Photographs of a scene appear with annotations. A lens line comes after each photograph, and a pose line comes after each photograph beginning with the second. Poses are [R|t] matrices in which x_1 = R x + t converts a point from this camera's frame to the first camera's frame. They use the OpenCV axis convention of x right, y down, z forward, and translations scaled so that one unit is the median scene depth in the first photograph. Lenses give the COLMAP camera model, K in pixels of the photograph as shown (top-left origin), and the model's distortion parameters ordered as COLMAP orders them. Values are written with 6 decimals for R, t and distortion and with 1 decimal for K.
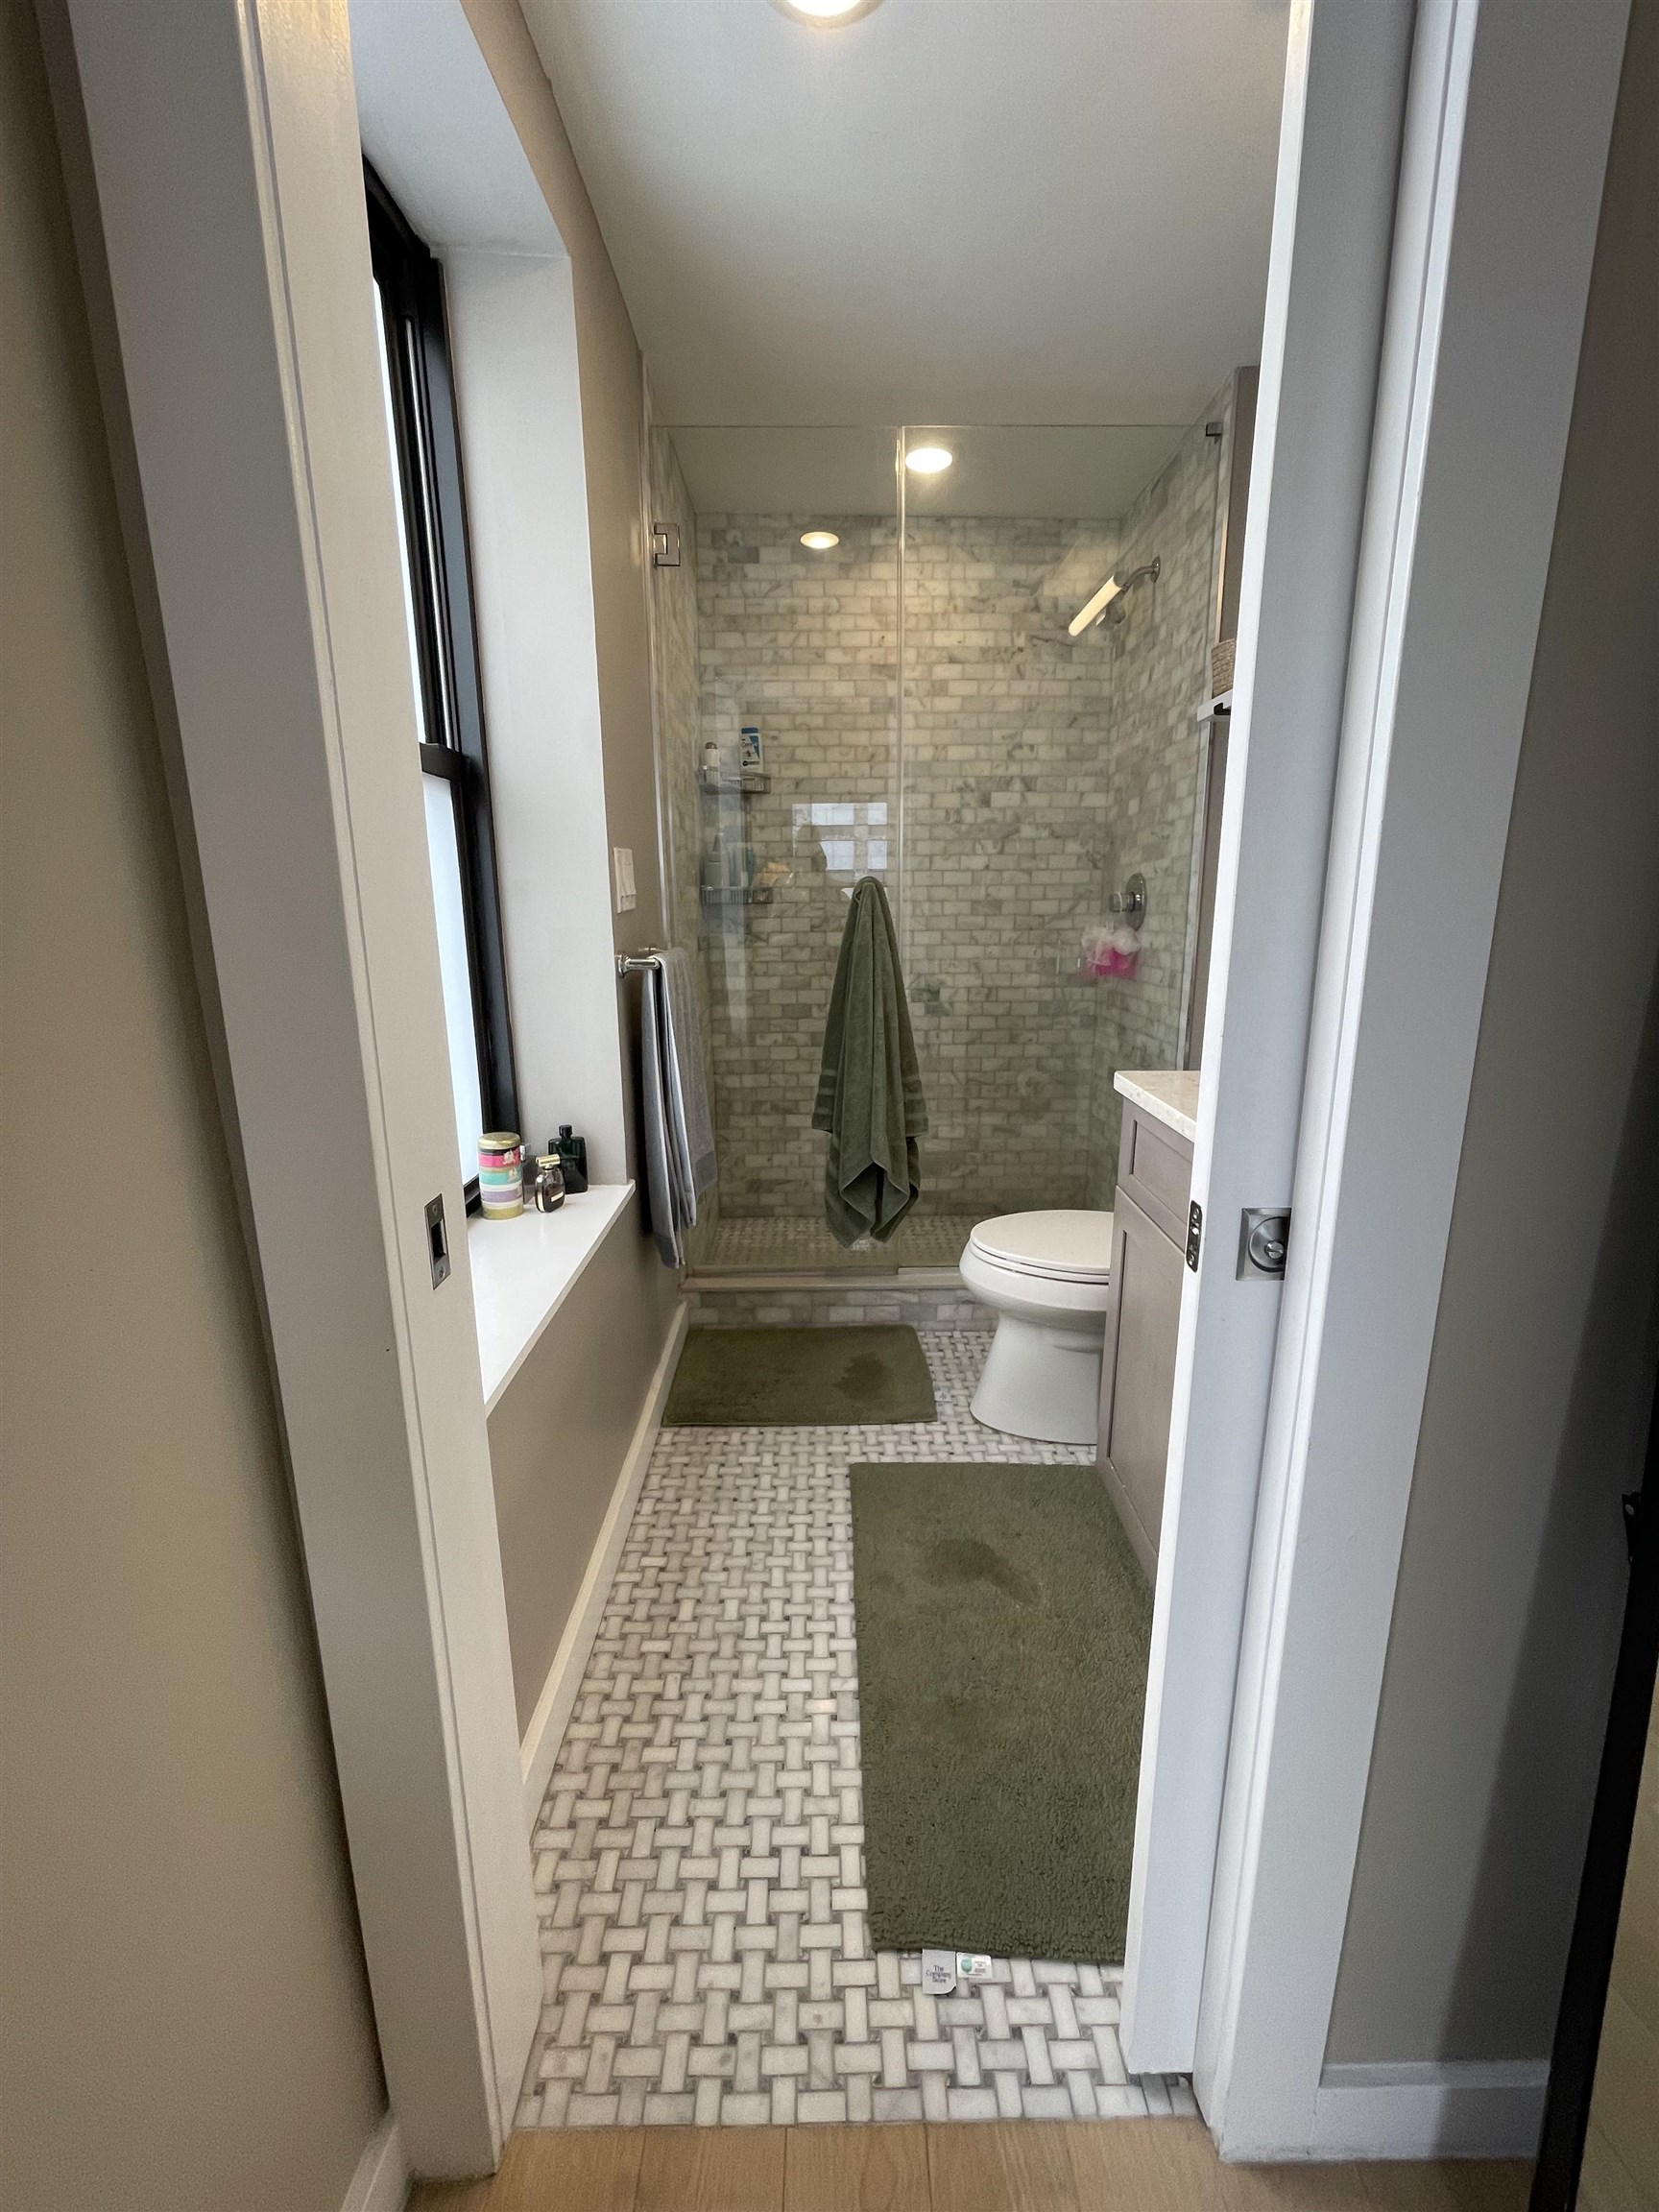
lens RADIAL K [[896.3, 0, 836.1], [0, 896.3, 1102.3], [0, 0, 1]] dist [-0.003855, 0.002329]
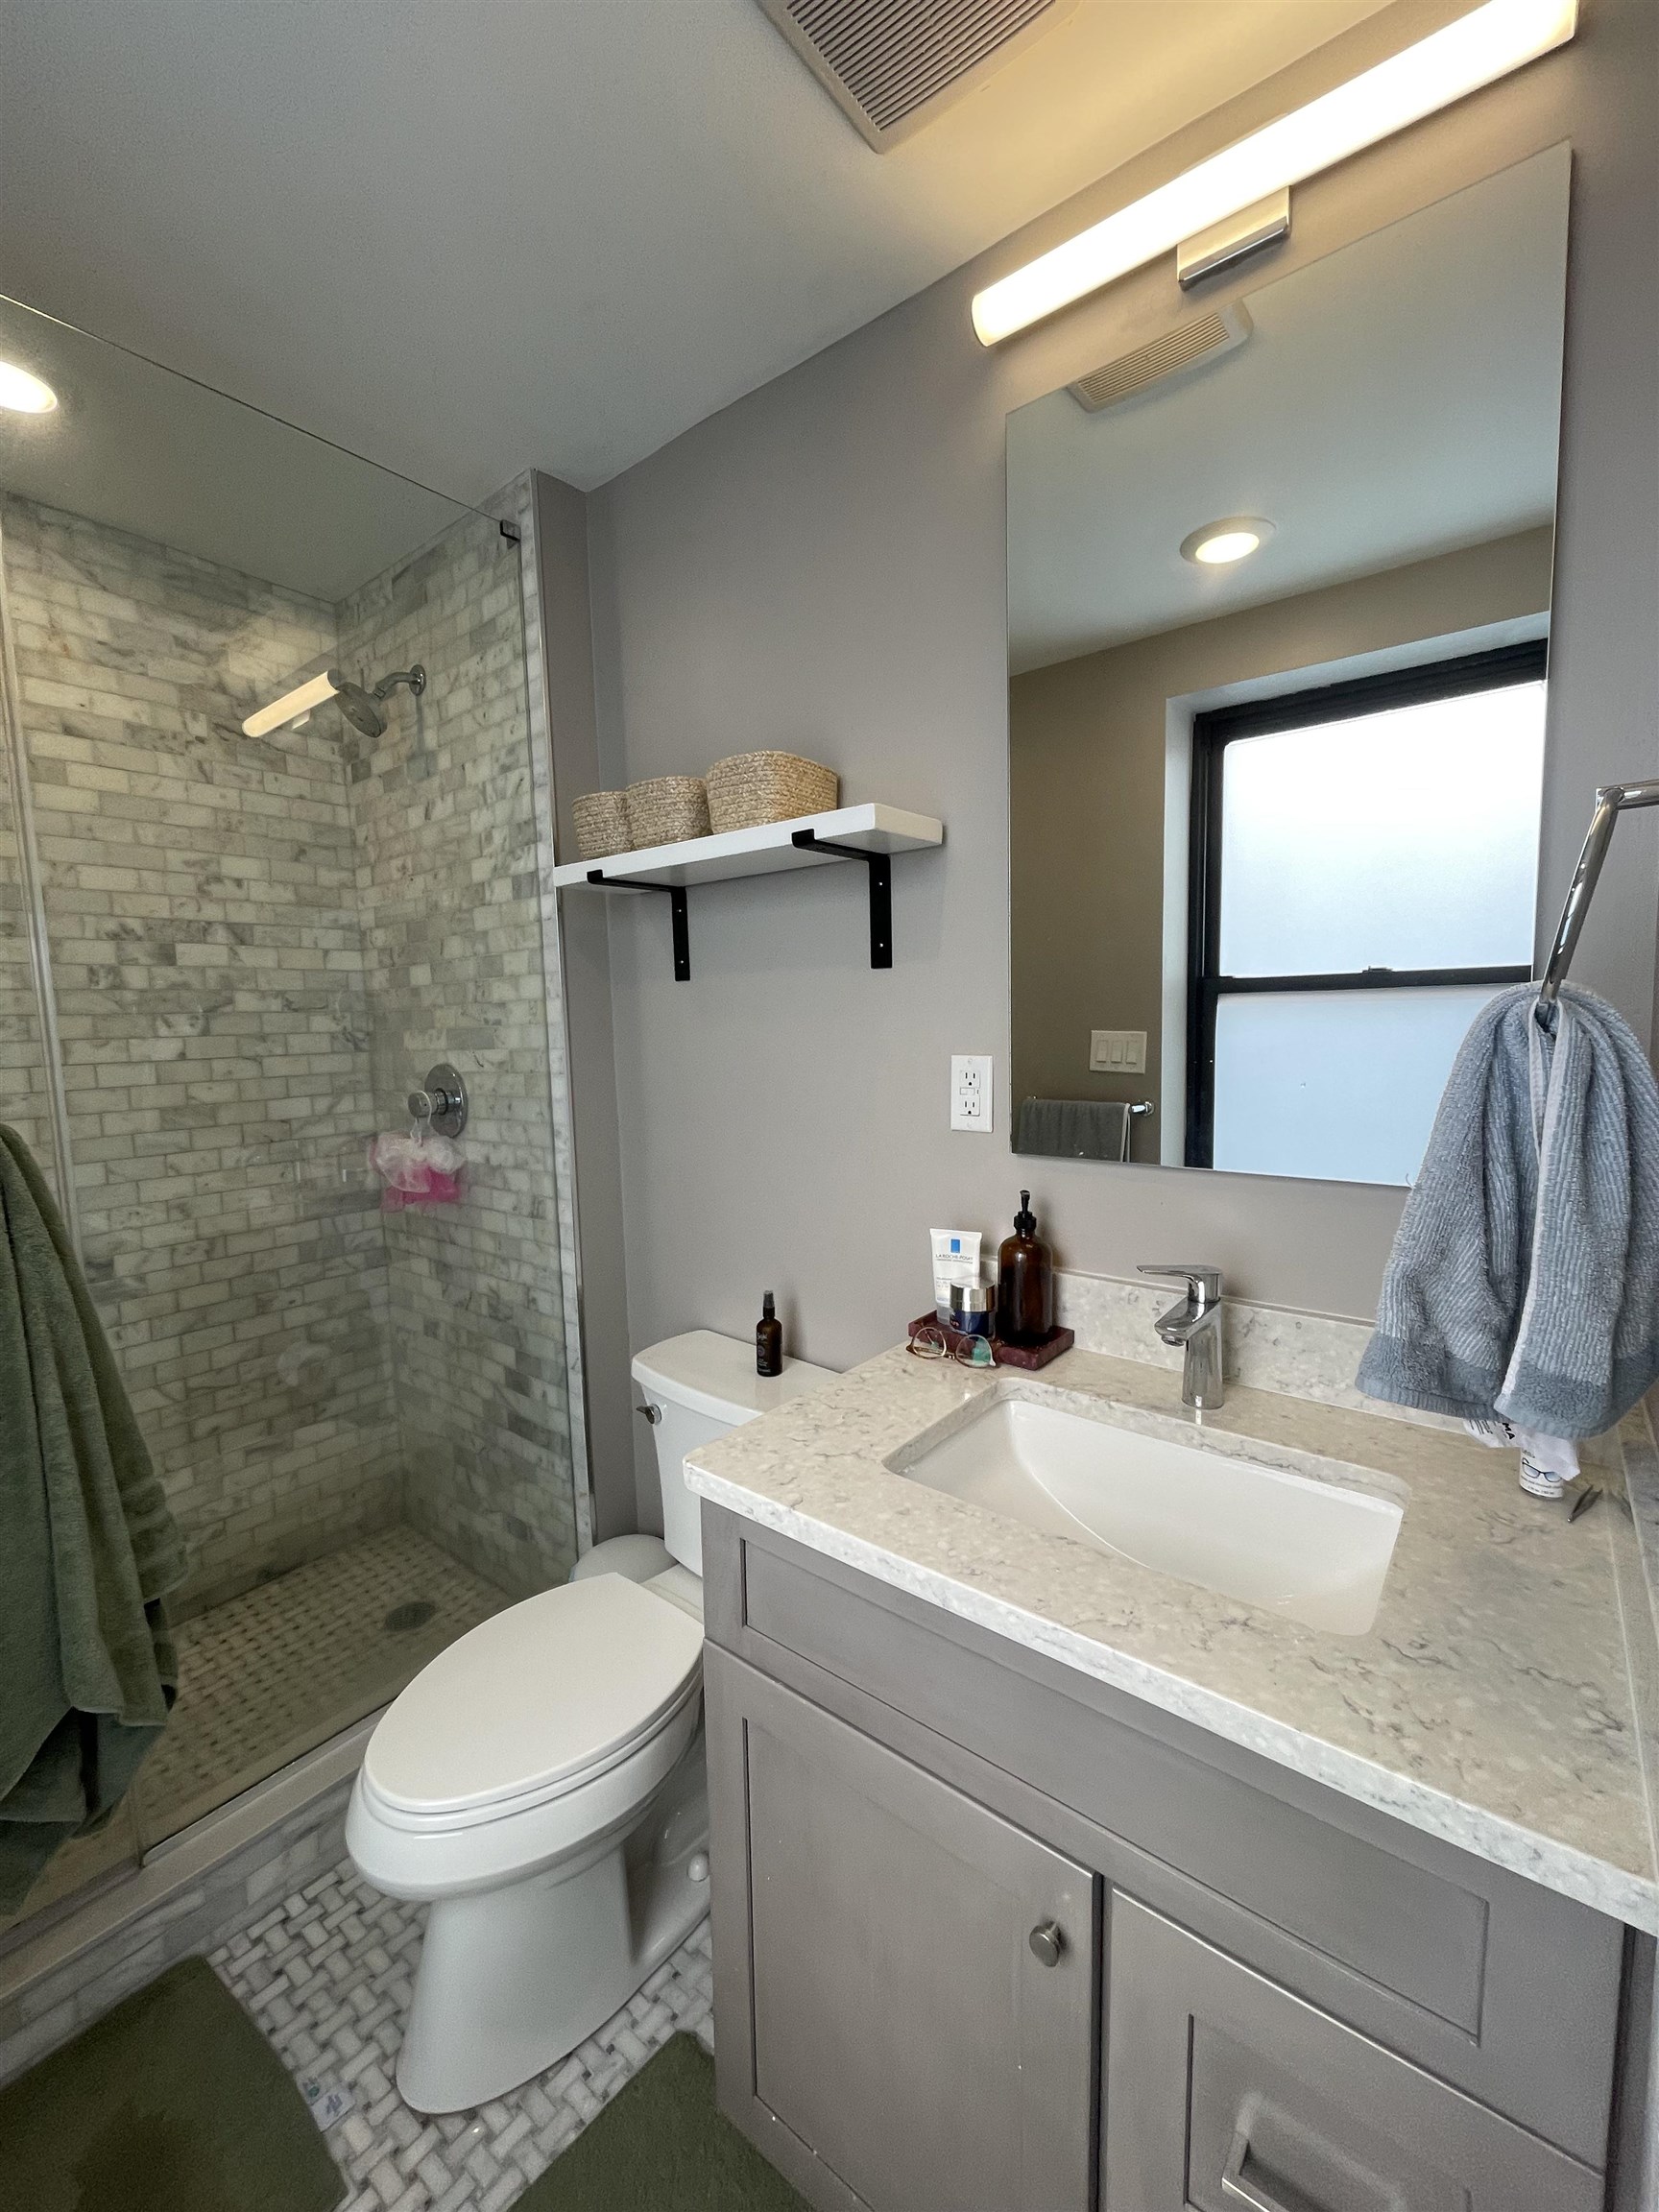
lens RADIAL K [[896.3, 0, 838.0], [0, 896.3, 1106.2], [0, 0, 1]] dist [-0.003855, 0.002329]
pose [[0.629502, -0.085142, 0.772320, -0.034078], [0.189471, 0.980794, -0.046310, -0.115798], [-0.753543, 0.175484, 0.633544, 0.265775]]
